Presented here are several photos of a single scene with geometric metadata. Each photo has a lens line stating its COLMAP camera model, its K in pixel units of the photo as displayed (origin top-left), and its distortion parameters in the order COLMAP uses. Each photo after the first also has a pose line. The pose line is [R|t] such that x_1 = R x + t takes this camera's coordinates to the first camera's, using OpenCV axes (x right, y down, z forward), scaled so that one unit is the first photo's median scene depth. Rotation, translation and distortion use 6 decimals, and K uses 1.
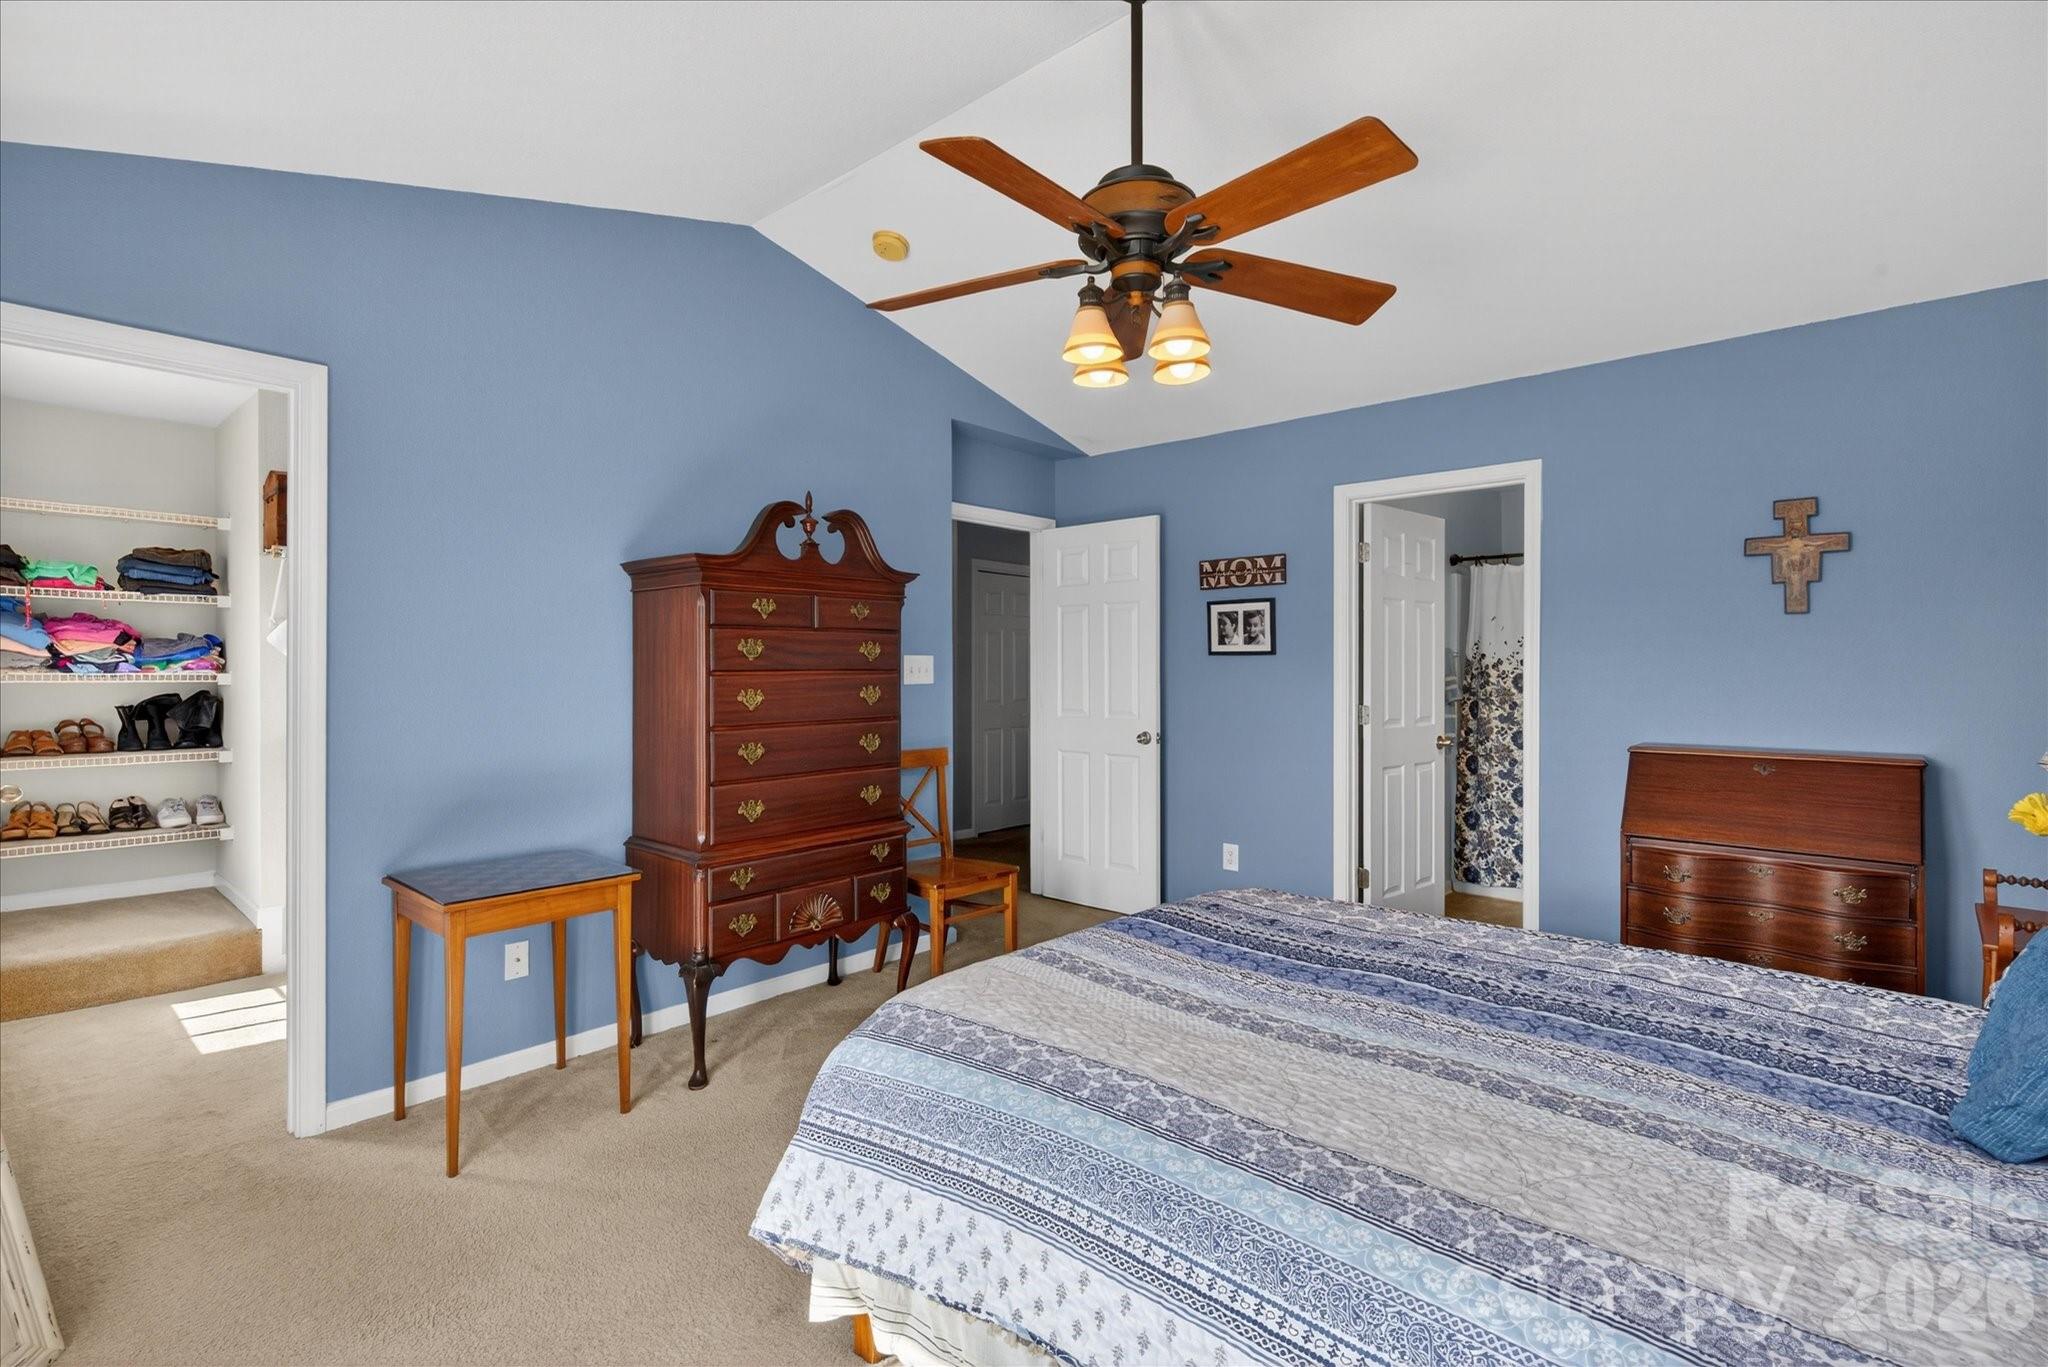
lens RADIAL K [[949.5, 0, 1021.2], [0, 949.5, 660.9], [0, 0, 1]] dist [-0.001091, -0.000816]
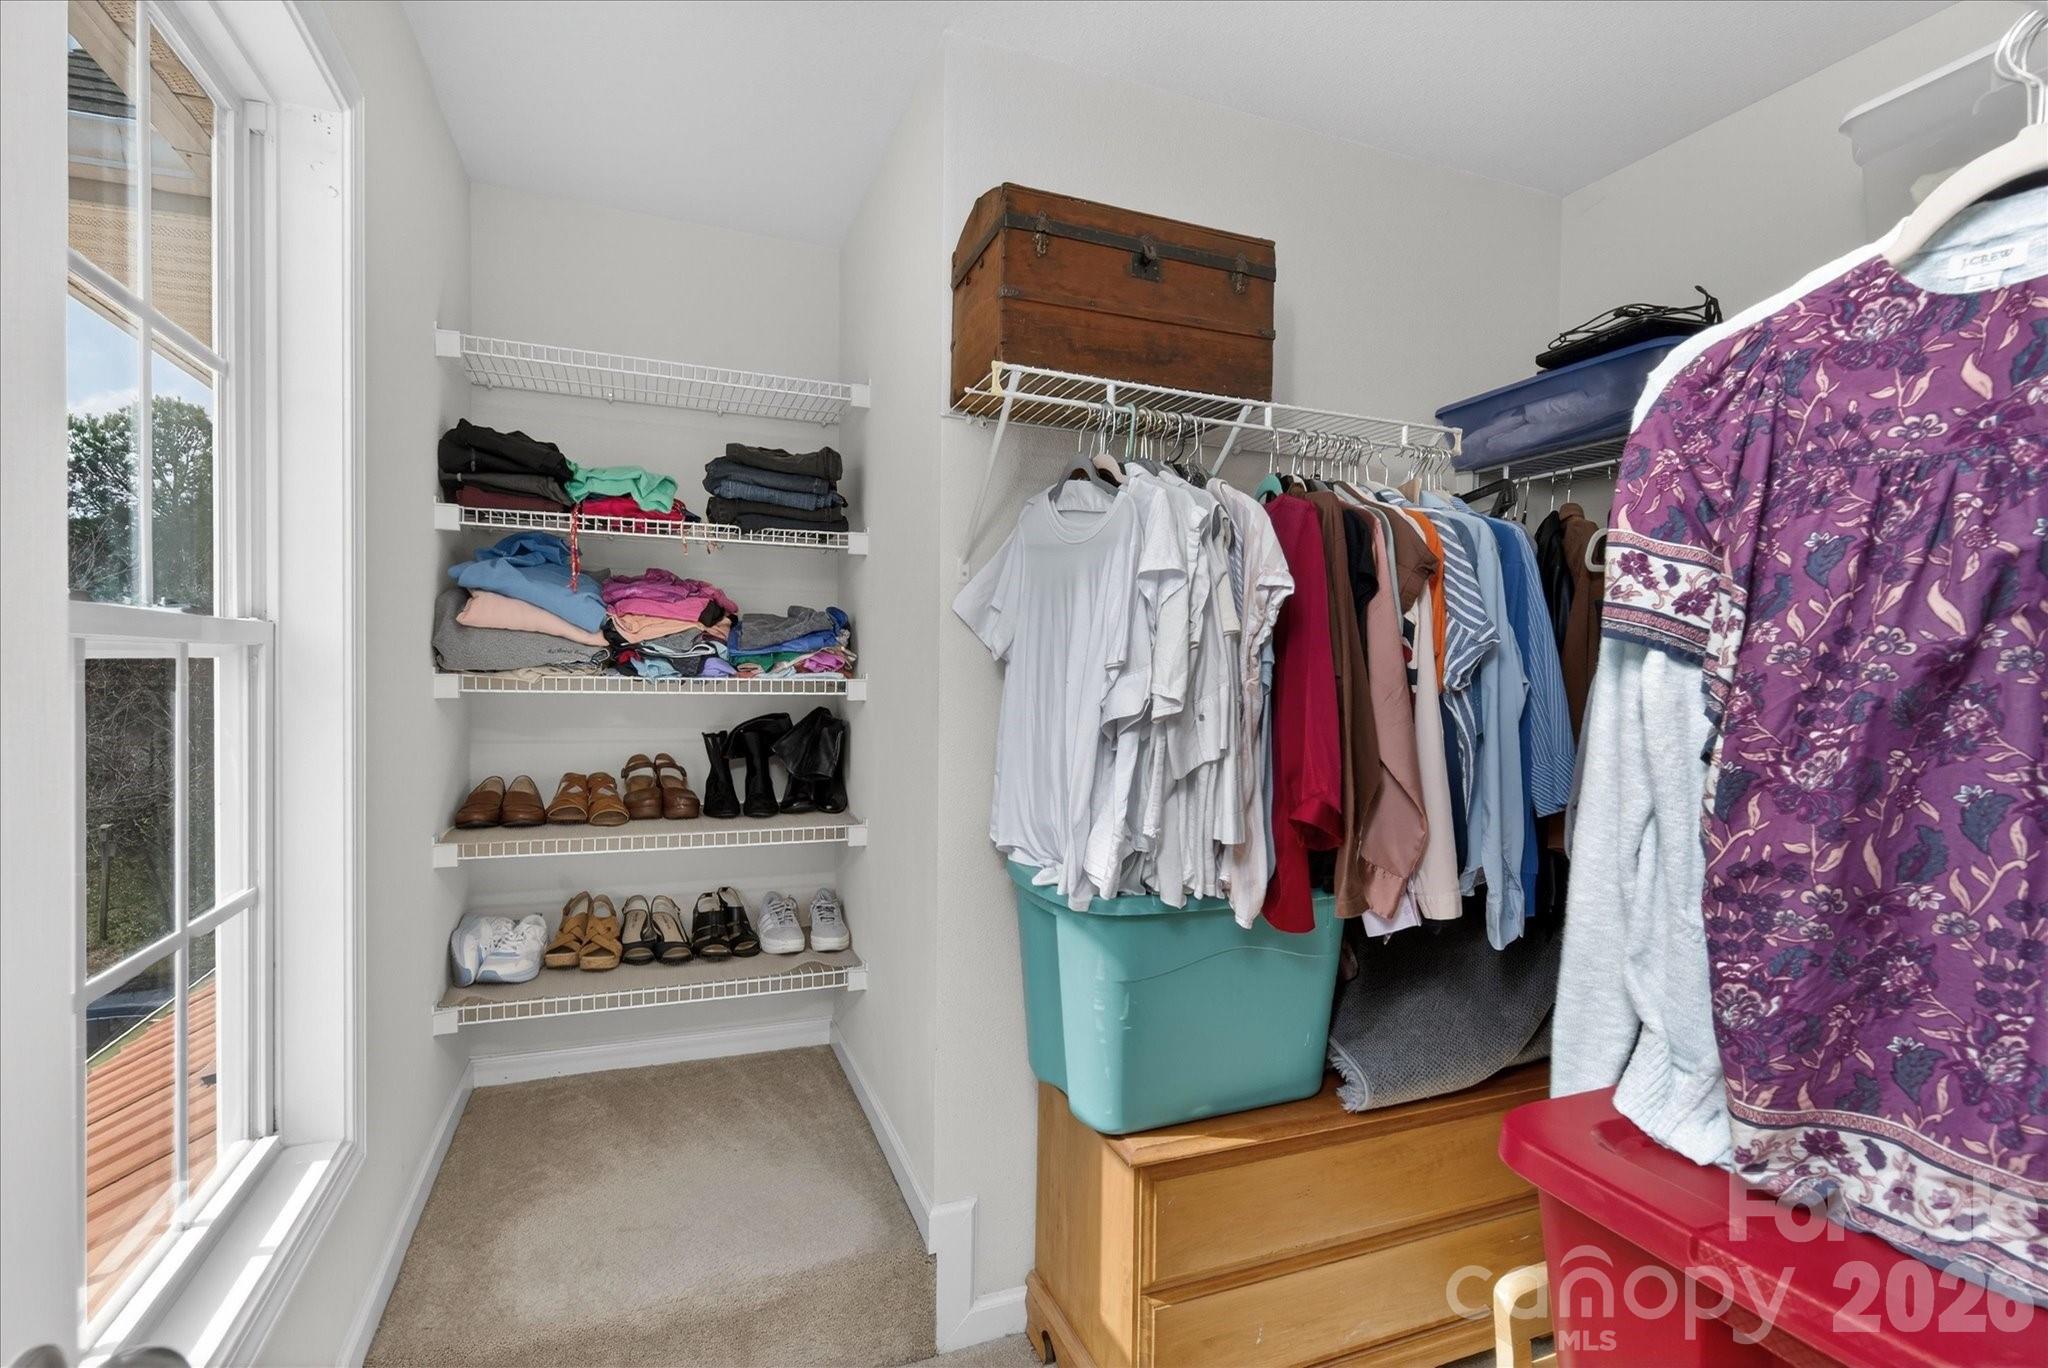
lens RADIAL K [[963.6, 0, 1029.5], [0, 963.6, 668.4], [0, 0, 1]] dist [-0.002956, -0.006423]
pose [[0.896271, 0.010851, -0.443375, -0.530046], [-0.009714, 0.999941, 0.004837, 0.003445], [0.443401, -0.000028, 0.896323, 0.575754]]
